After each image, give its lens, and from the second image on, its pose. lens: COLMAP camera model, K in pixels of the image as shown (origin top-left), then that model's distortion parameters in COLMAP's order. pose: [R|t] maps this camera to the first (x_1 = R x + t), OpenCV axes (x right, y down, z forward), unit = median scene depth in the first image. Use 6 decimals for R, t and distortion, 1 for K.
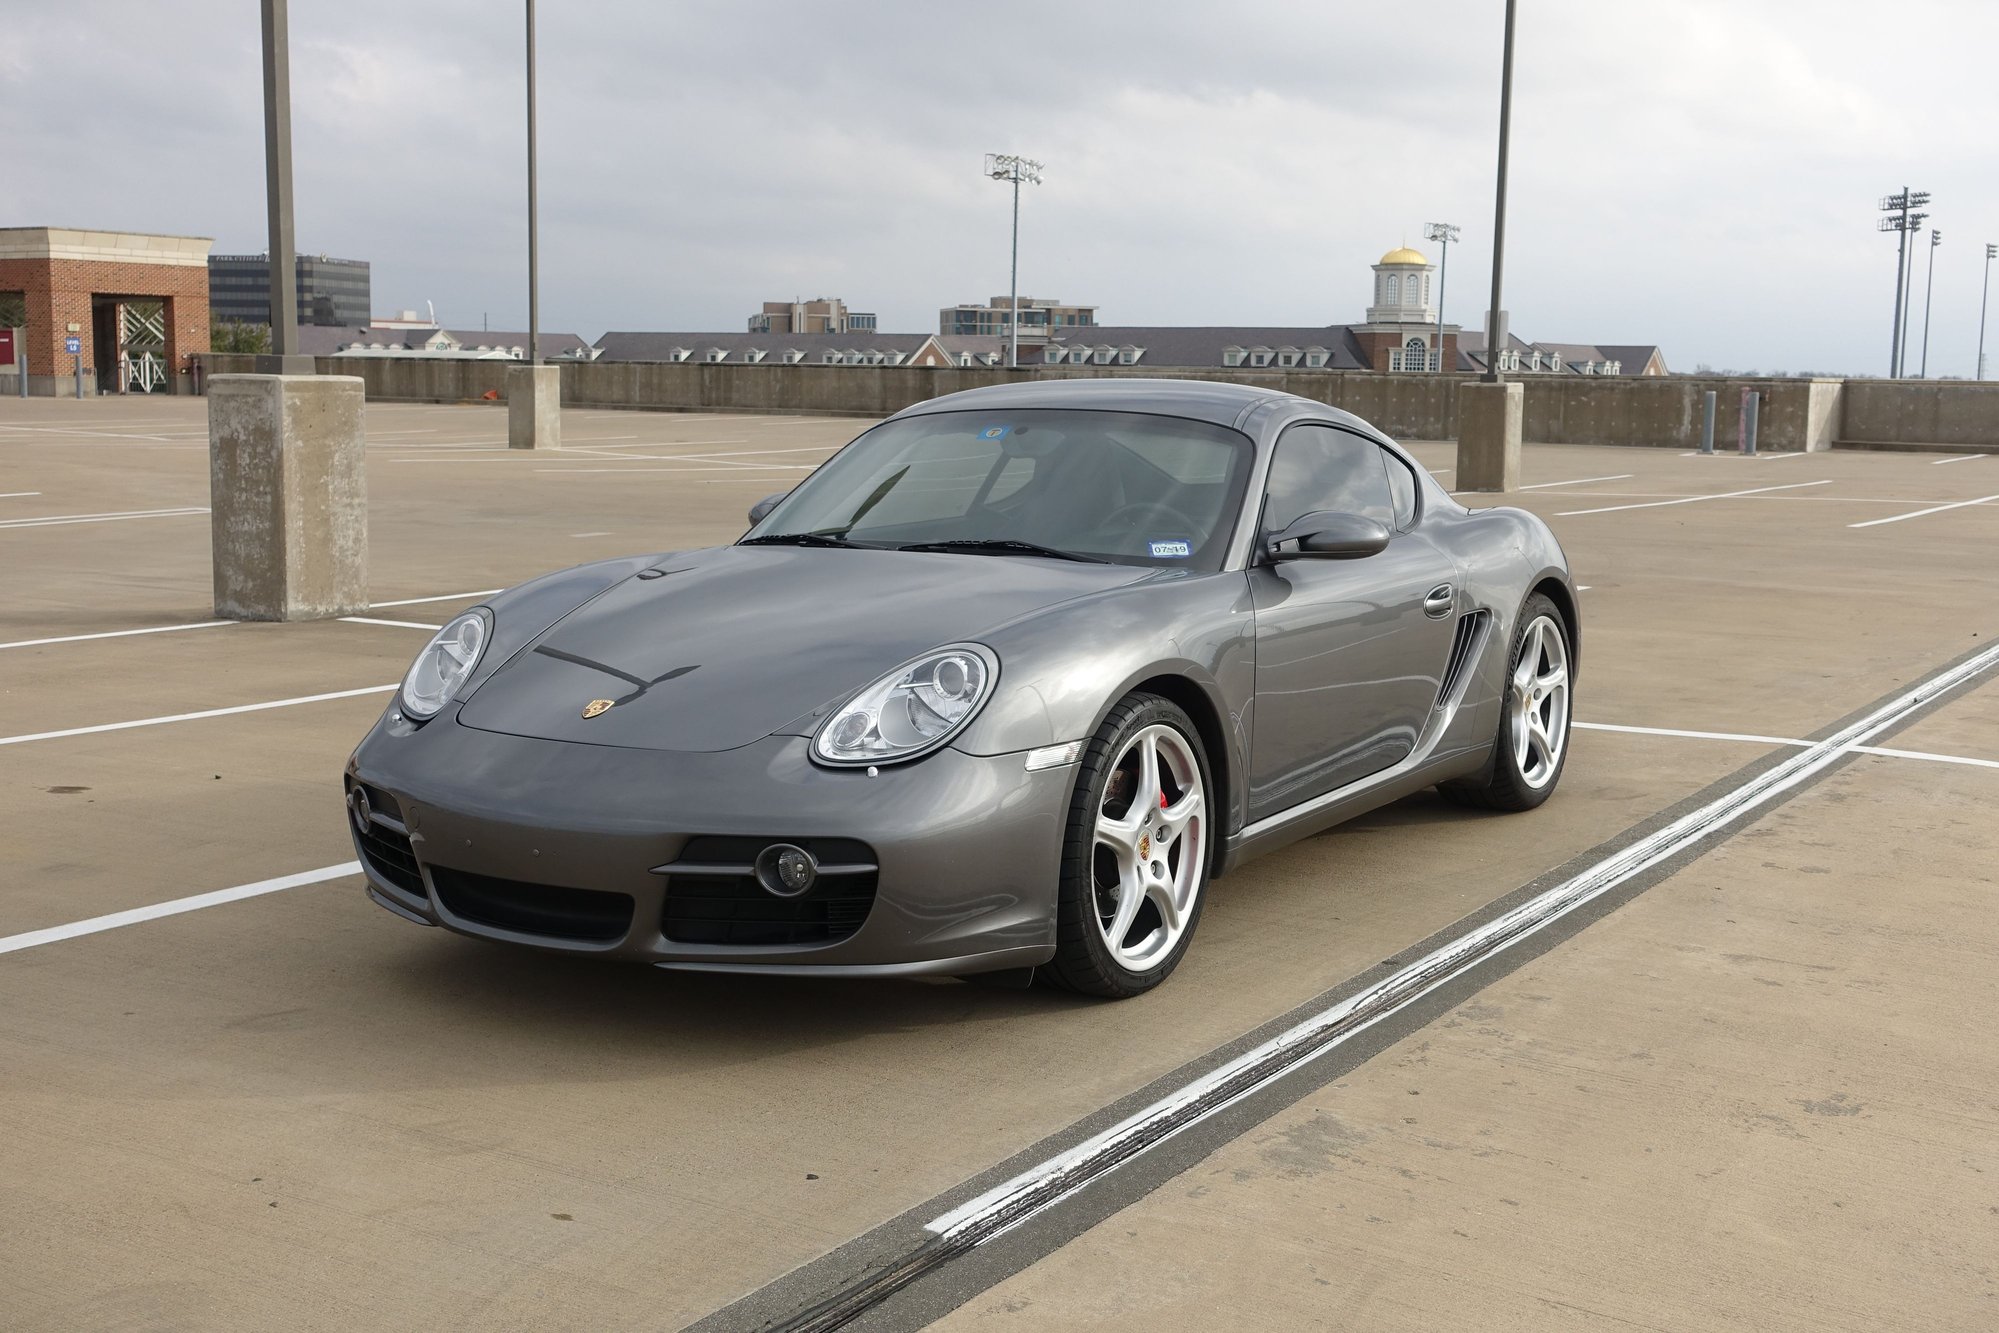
lens RADIAL K [[2201.7, 0, 999.5], [0, 2201.7, 666.5], [0, 0, 1]] dist [-0.000661, 0.030542]
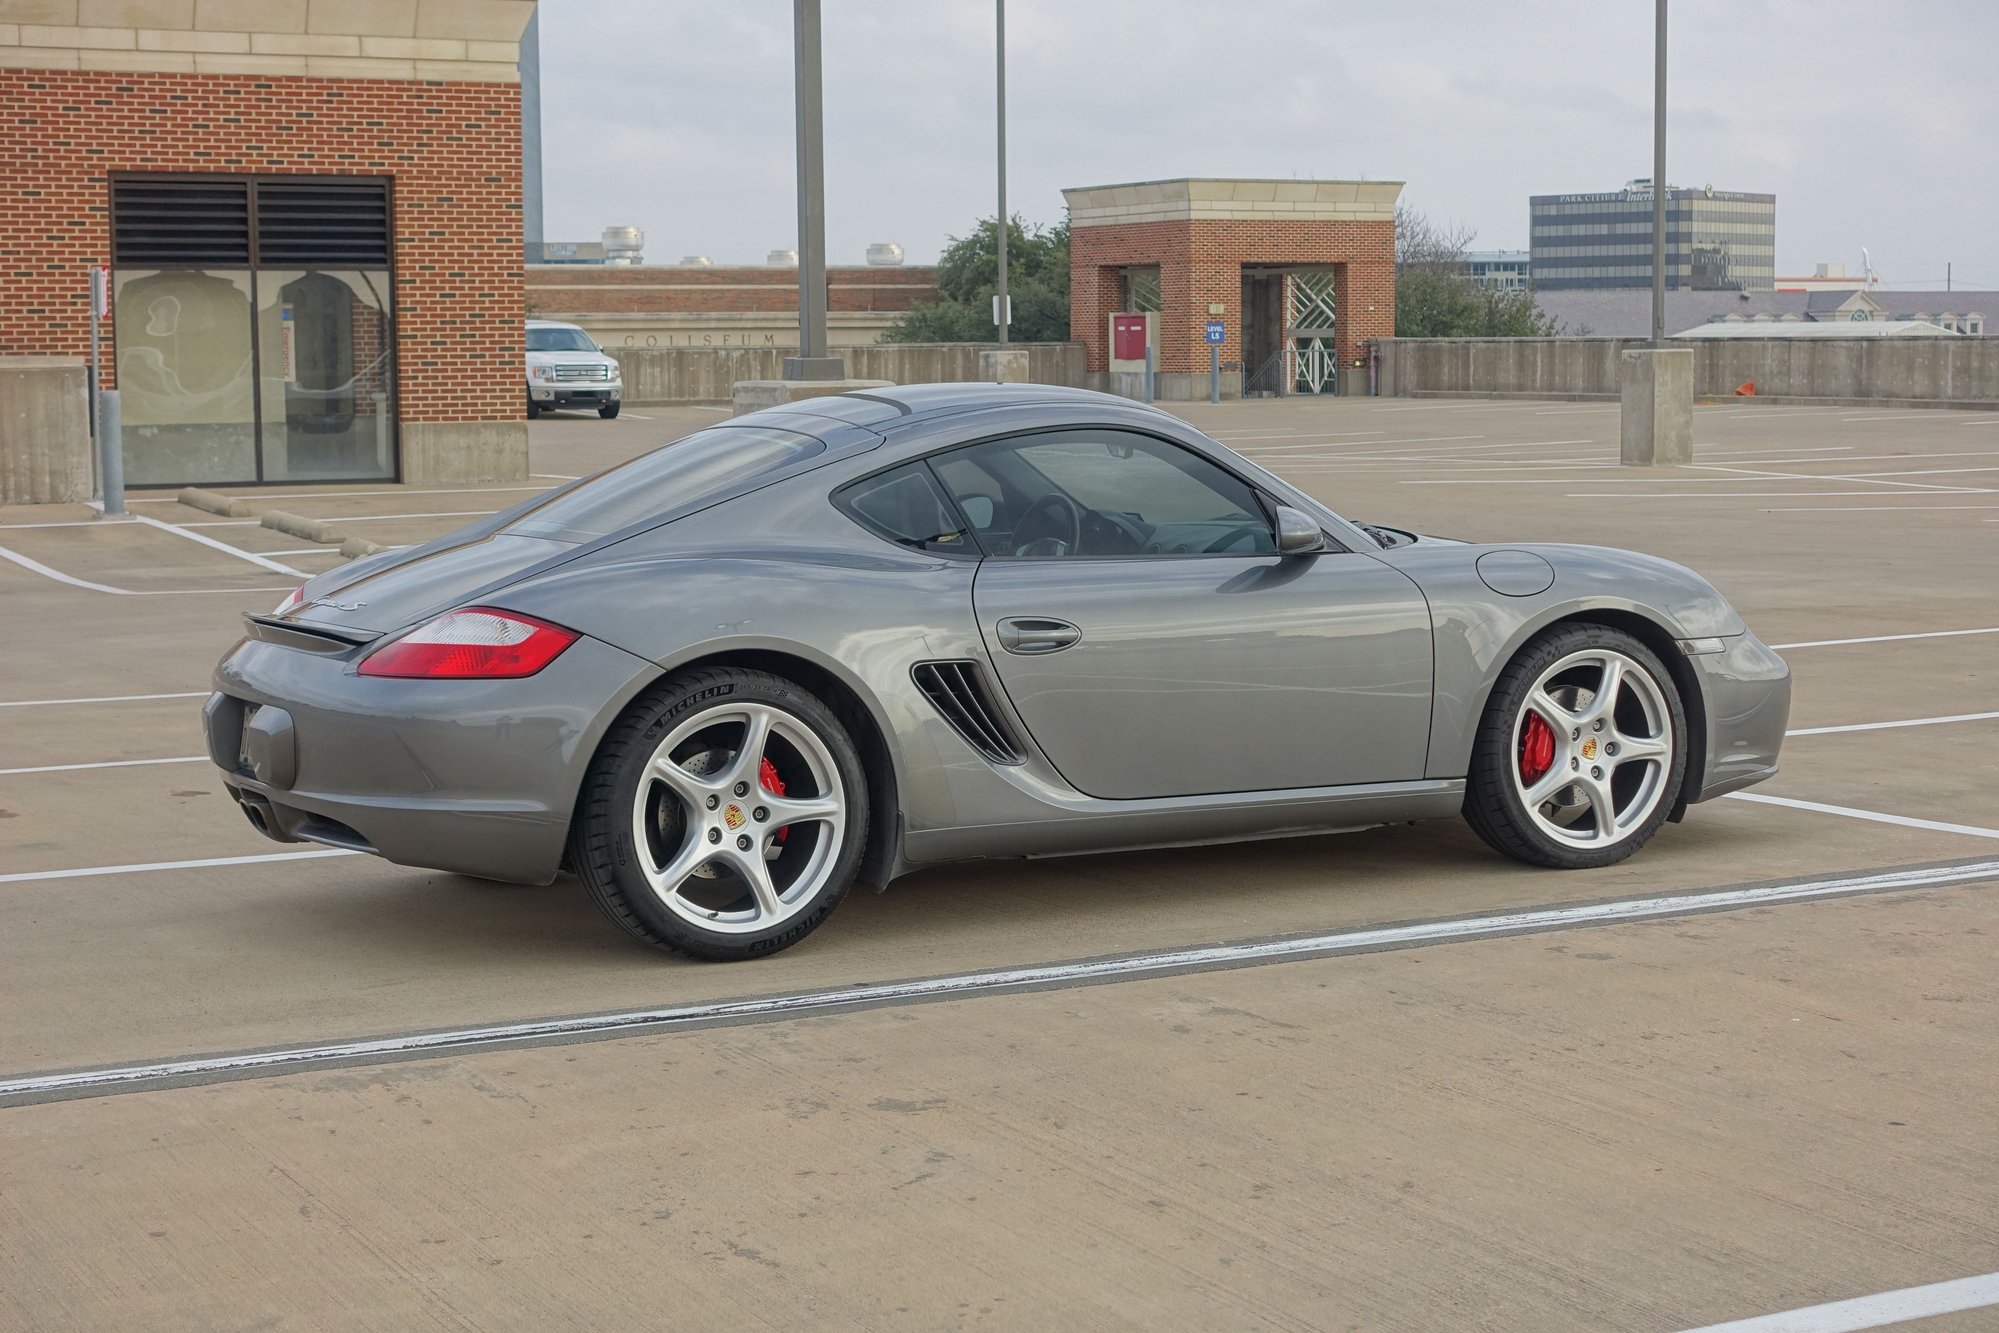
lens RADIAL K [[3296.1, 0, 999.5], [0, 3296.1, 666.5], [0, 0, 1]] dist [-0.015799, -0.047237]
pose [[0.875245, 0.023598, -0.483103, 0.380319], [-0.041996, 0.998745, -0.027299, 0.013056], [0.481853, 0.044182, 0.875138, -0.101441]]
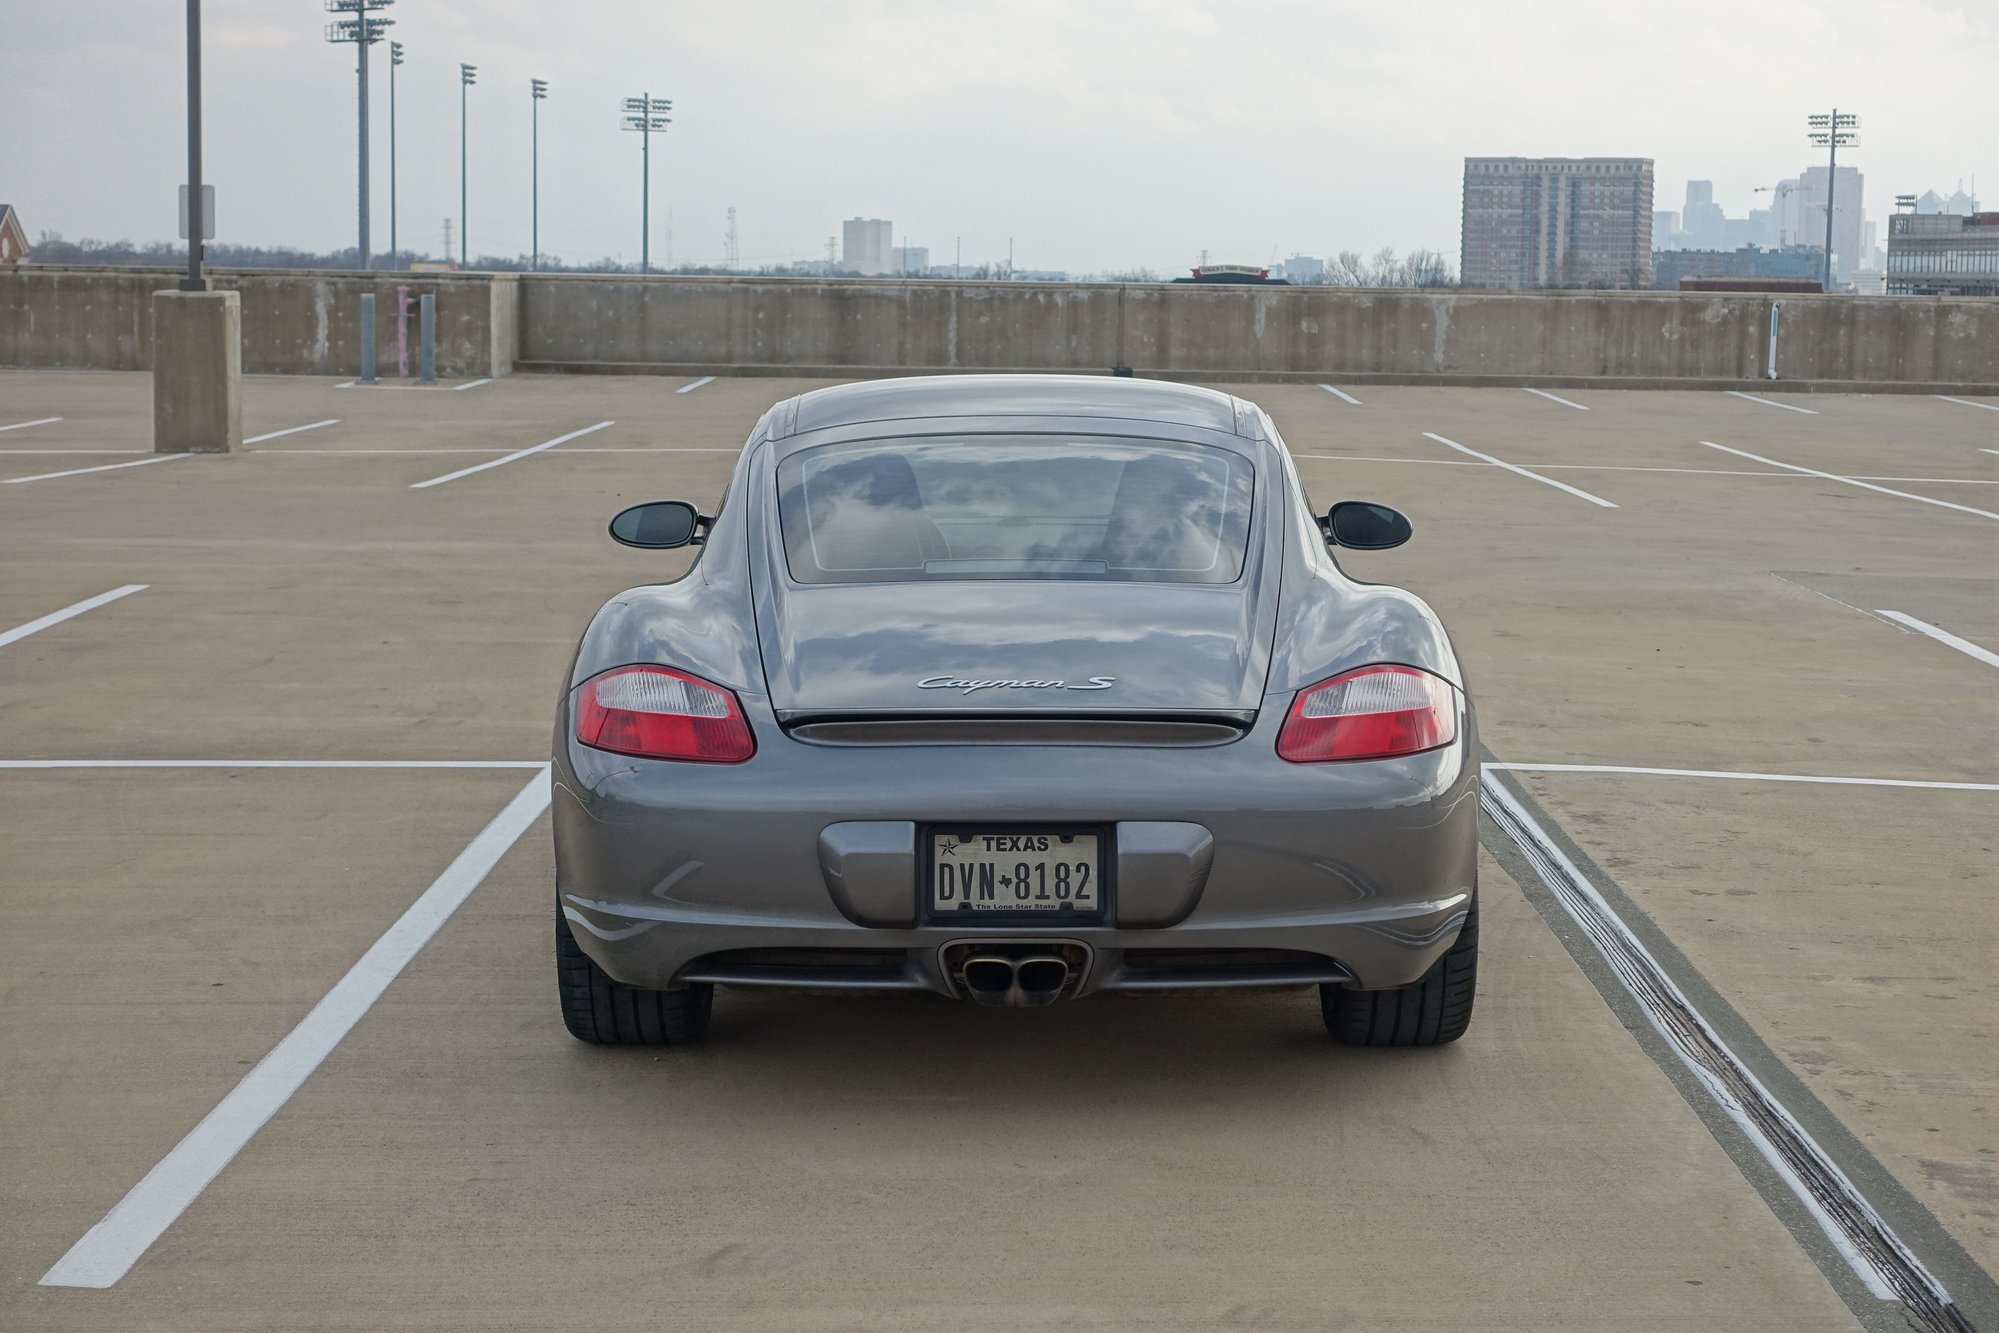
lens RADIAL K [[3404.4, 0, 999.5], [0, 3404.4, 666.5], [0, 0, 1]] dist [0.032381, -0.019965]
pose [[0.838069, -0.064184, 0.541776, -0.327095], [0.069160, 0.997543, 0.011195, -0.019939], [-0.541163, 0.028088, 0.840448, -0.021470]]
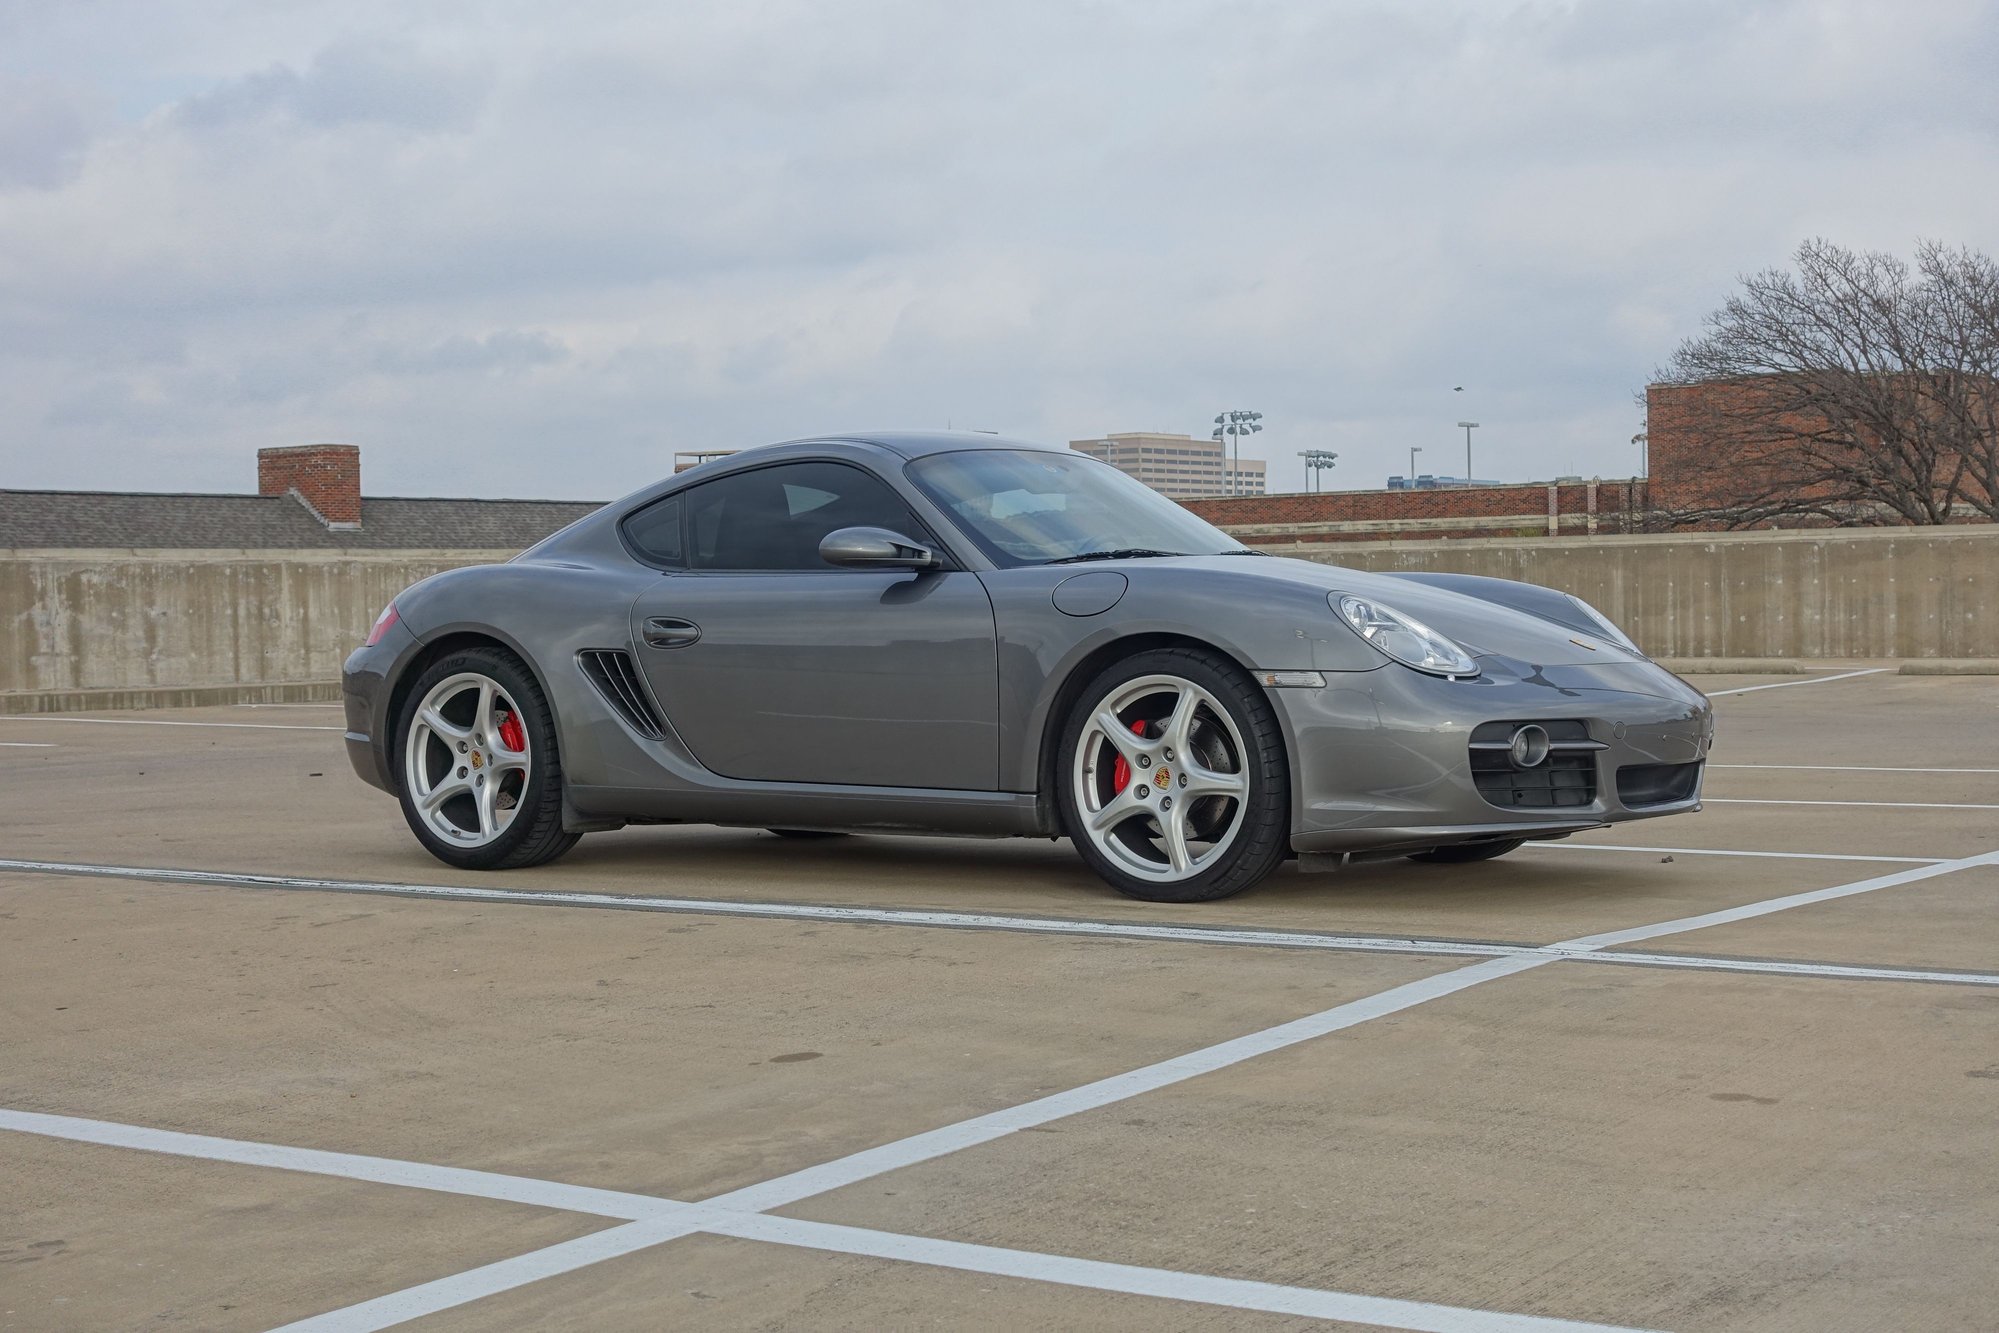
lens RADIAL K [[2918.2, 0, 1031.5], [0, 2918.2, 665.3], [0, 0, 1]] dist [-0.004913, -0.035178]
pose [[-0.031701, 0.009233, -0.999455, 0.757357], [-0.114653, 0.993323, 0.012813, -0.021998], [0.992900, 0.114997, -0.030431, 0.573431]]
